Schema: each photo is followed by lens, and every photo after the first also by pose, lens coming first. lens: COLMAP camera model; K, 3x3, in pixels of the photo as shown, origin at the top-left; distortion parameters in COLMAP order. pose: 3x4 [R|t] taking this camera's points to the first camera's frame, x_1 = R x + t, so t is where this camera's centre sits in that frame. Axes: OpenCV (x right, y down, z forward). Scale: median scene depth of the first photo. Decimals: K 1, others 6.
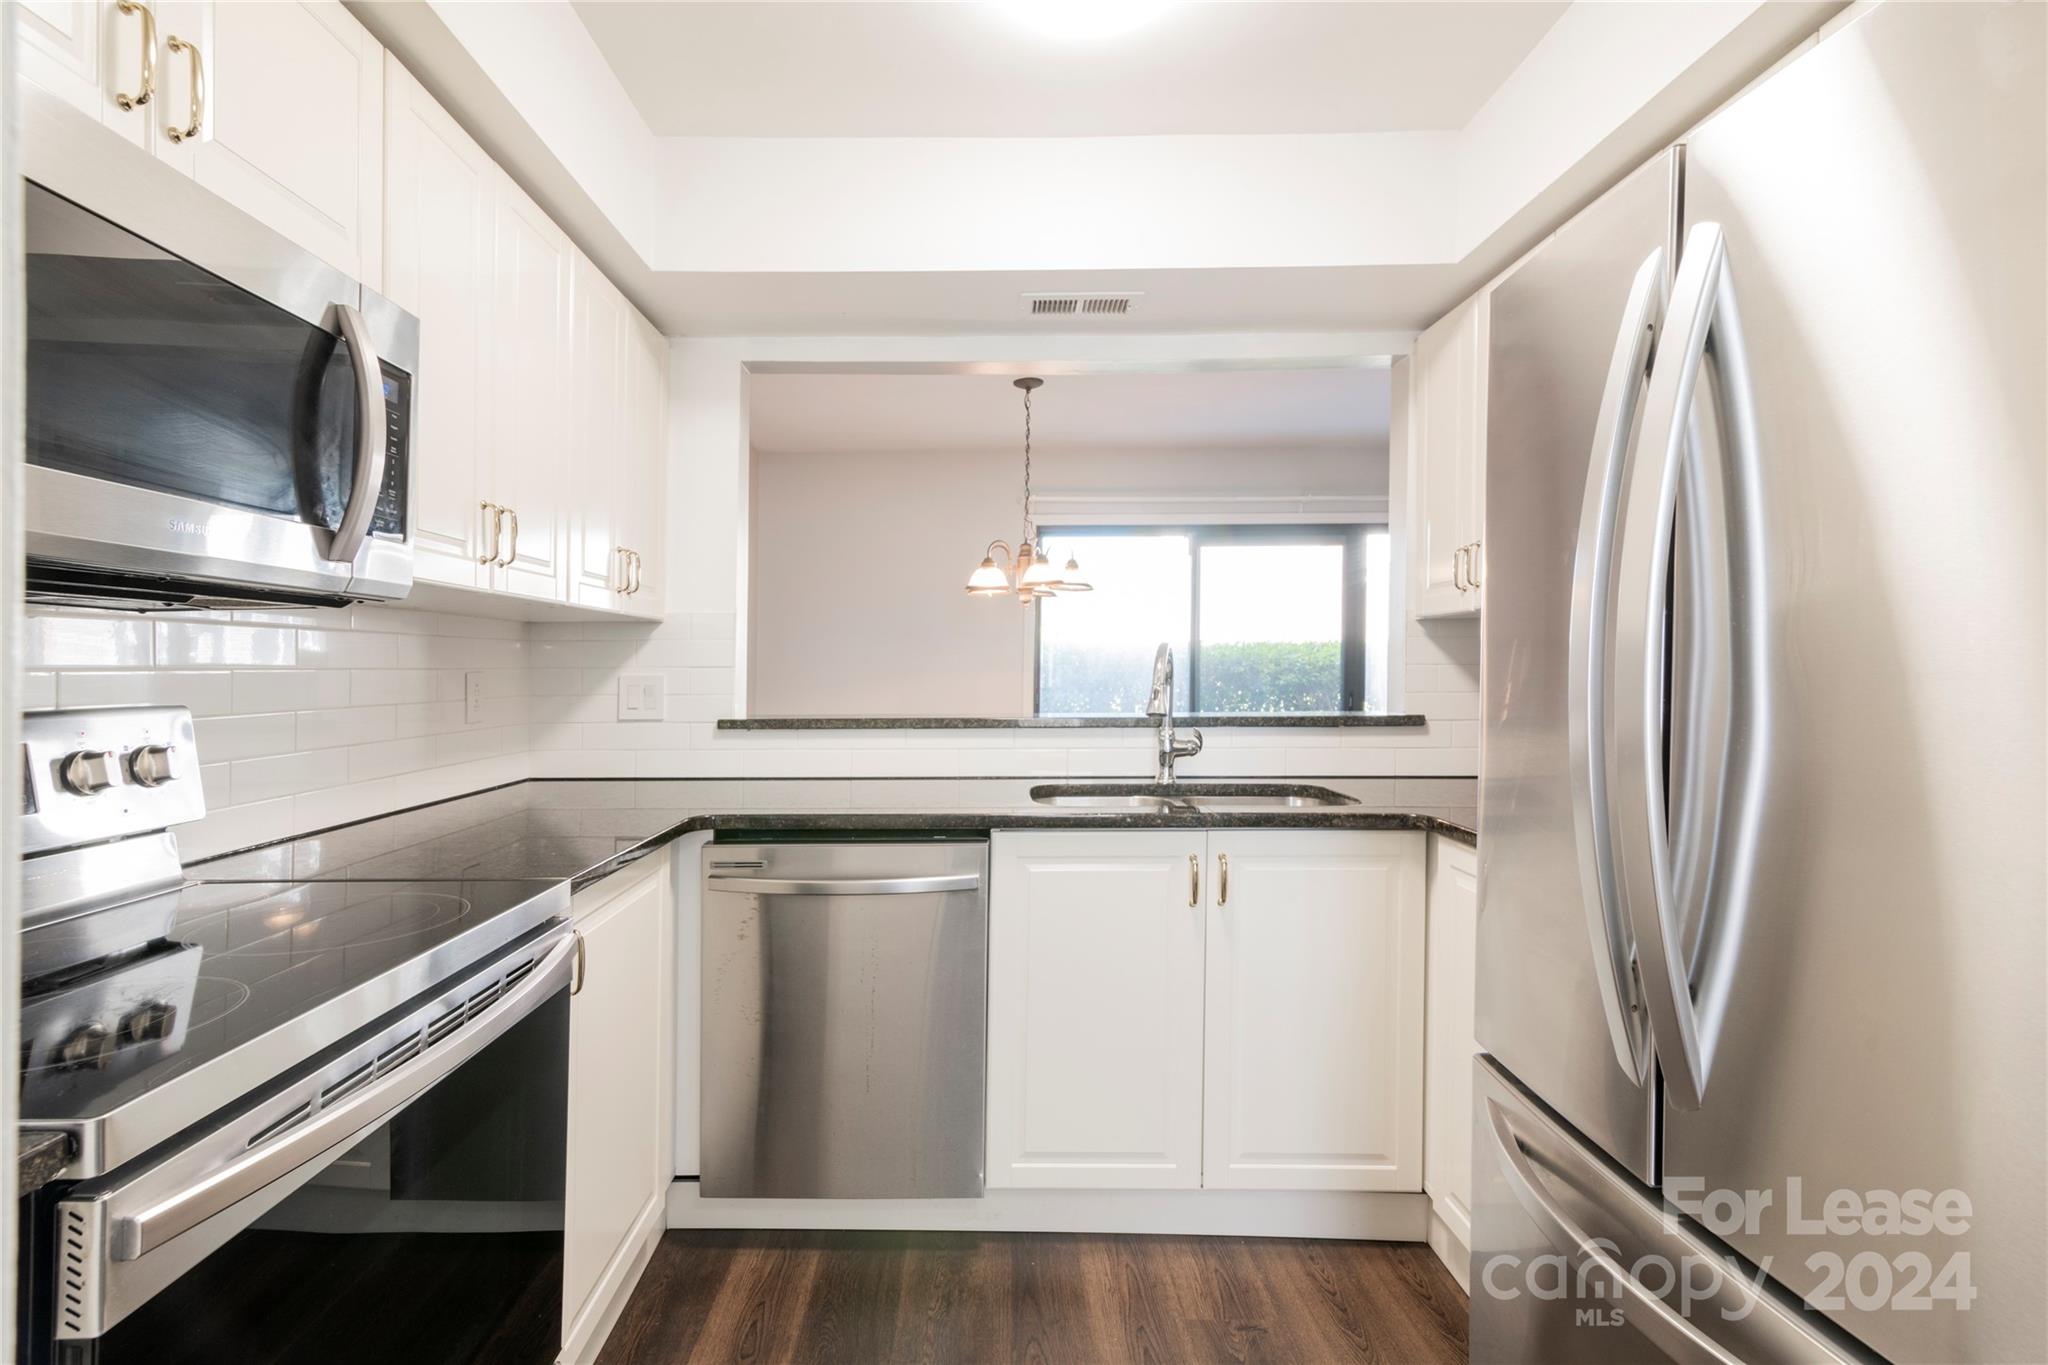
lens RADIAL K [[956.1, 0, 1025.1], [0, 956.1, 690.0], [0, 0, 1]] dist [0.014016, -0.001684]
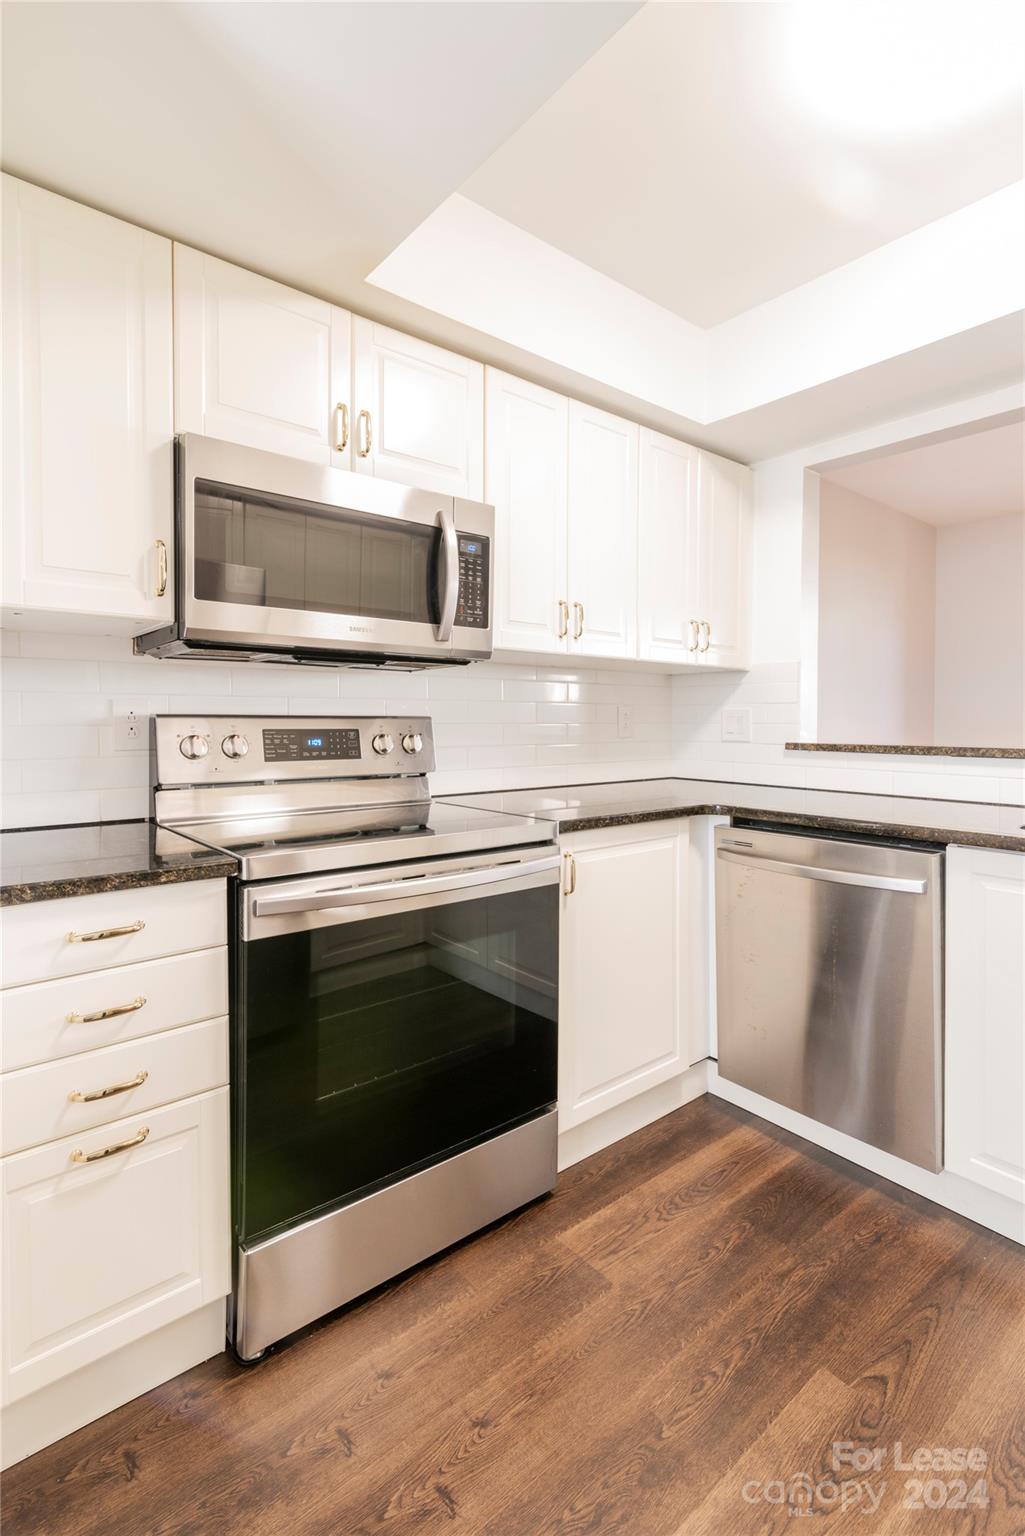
lens RADIAL K [[717.1, 0, 514.9], [0, 717.1, 734.2], [0, 0, 1]] dist [0.014016, -0.001684]
pose [[0.657854, 0.029987, -0.752548, 0.255072], [-0.023850, 0.999535, 0.018979, 0.013112], [0.752768, 0.005463, 0.658264, 0.074652]]
